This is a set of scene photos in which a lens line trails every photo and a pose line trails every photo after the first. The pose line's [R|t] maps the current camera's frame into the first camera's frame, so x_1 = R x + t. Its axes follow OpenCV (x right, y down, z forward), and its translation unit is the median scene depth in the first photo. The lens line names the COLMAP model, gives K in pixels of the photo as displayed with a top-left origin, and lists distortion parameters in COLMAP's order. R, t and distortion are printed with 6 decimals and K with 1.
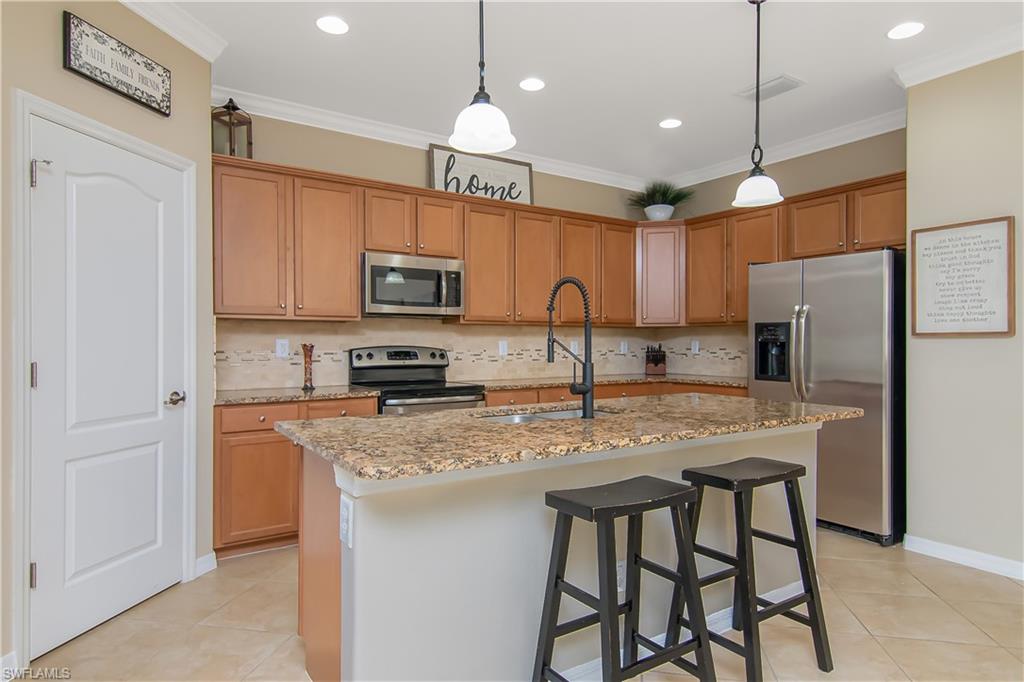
lens RADIAL K [[613.1, 0, 527.8], [0, 613.1, 345.2], [0, 0, 1]] dist [0.023799, -0.010699]
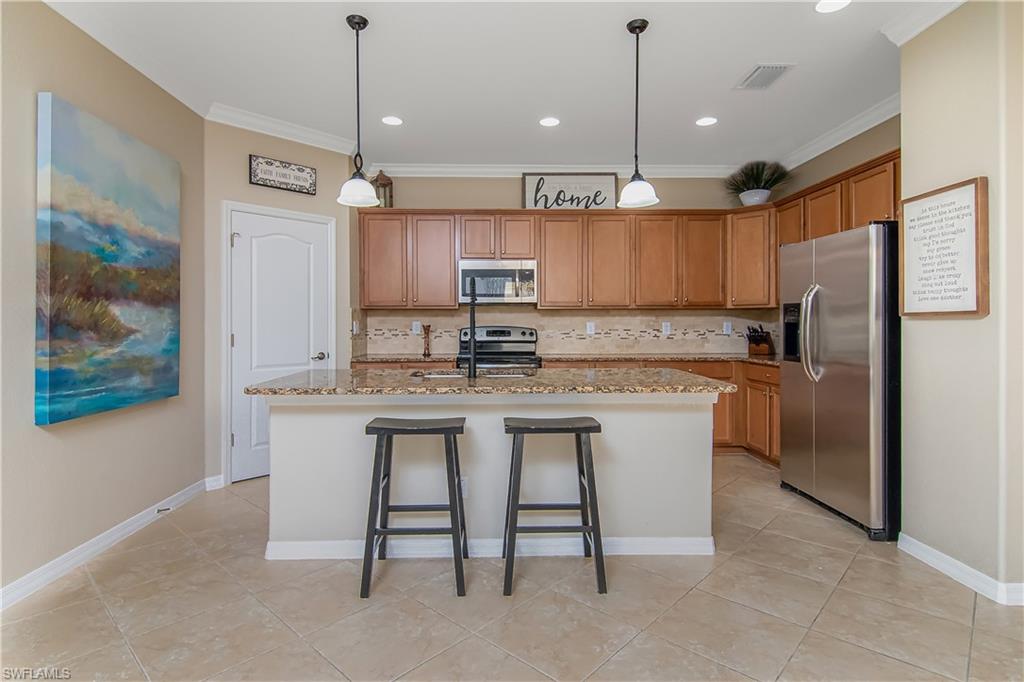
lens RADIAL K [[553.9, 0, 513.2], [0, 553.9, 324.1], [0, 0, 1]] dist [0.010742, -0.005438]
pose [[0.837889, -0.000550, -0.545841, 0.560211], [-0.000931, 0.999997, -0.002437, -0.000321], [0.545841, 0.002550, 0.837885, -0.006770]]
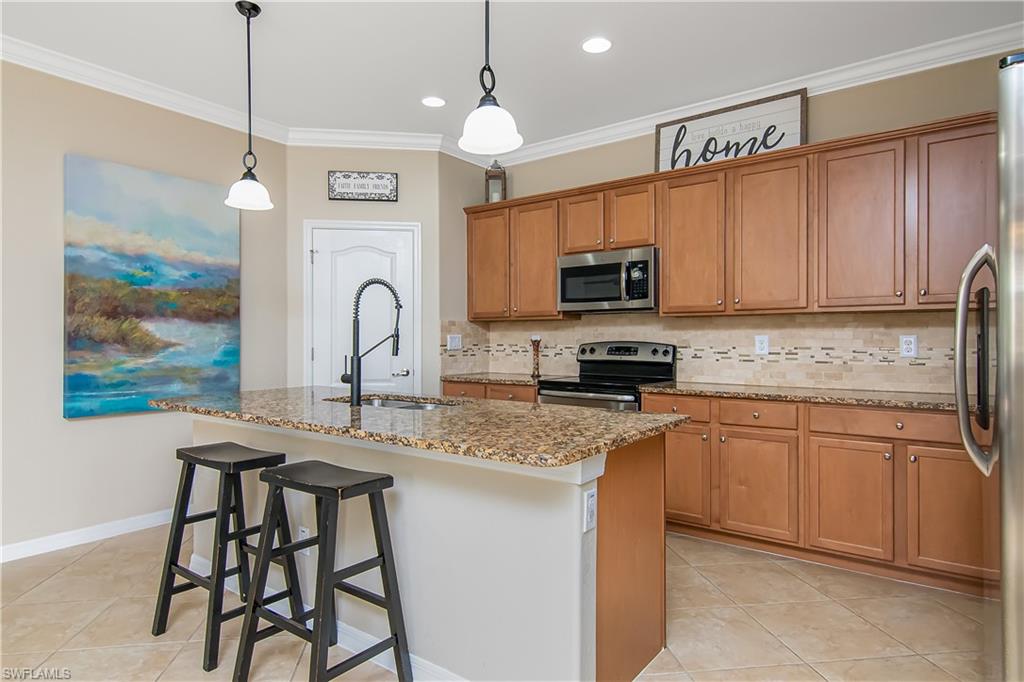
lens RADIAL K [[613.1, 0, 494.9], [0, 613.1, 337.1], [0, 0, 1]] dist [0.023799, -0.010699]
pose [[0.273595, -0.003492, -0.961839, 0.797583], [-0.002867, 0.999986, -0.004446, -0.000449], [0.961841, 0.003974, 0.273581, 0.604980]]
